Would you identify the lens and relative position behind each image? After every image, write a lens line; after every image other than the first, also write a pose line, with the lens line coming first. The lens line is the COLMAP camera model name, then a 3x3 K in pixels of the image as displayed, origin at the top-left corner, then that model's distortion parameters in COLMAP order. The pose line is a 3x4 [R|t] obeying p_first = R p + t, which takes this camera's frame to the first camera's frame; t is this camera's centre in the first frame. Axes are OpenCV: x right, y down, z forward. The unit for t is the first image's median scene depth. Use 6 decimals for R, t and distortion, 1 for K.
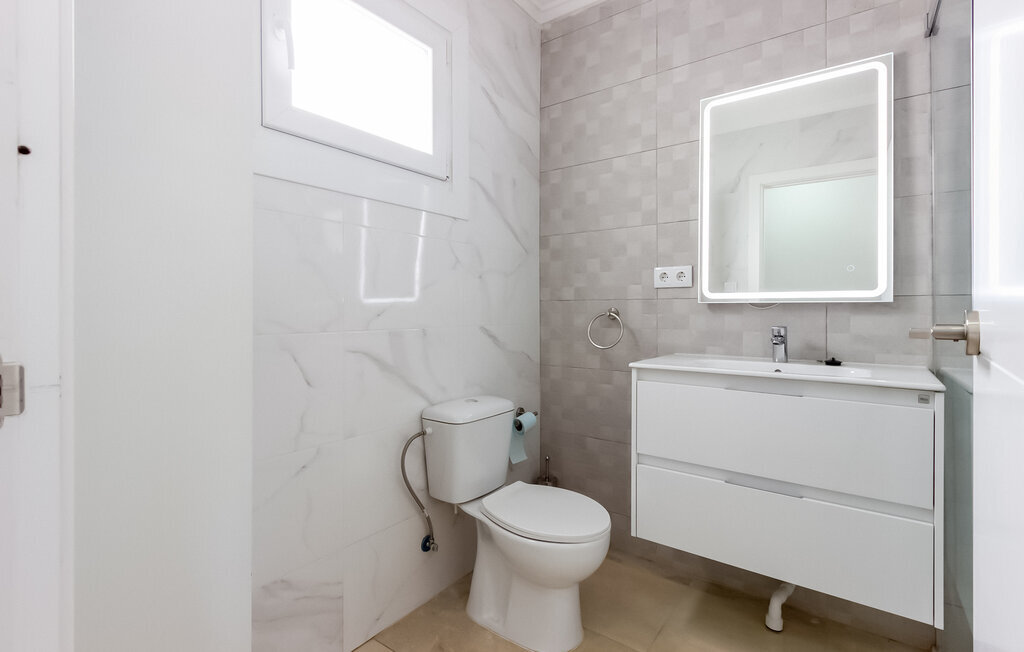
lens RADIAL K [[481.3, 0, 514.0], [0, 481.3, 318.8], [0, 0, 1]] dist [0.004931, -0.000271]
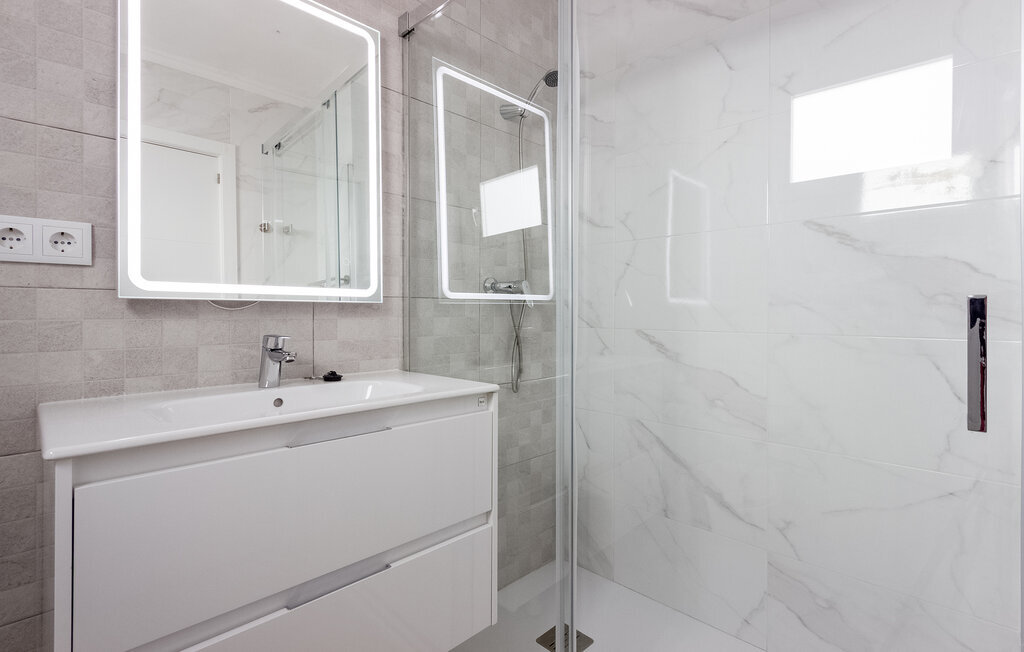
lens RADIAL K [[481.3, 0, 512.9], [0, 481.3, 316.4], [0, 0, 1]] dist [0.004931, -0.000271]
pose [[0.145600, -0.008896, 0.989303, -0.081294], [0.014778, 0.999868, 0.006816, -0.011136], [-0.989233, 0.013627, 0.145713, 0.558734]]
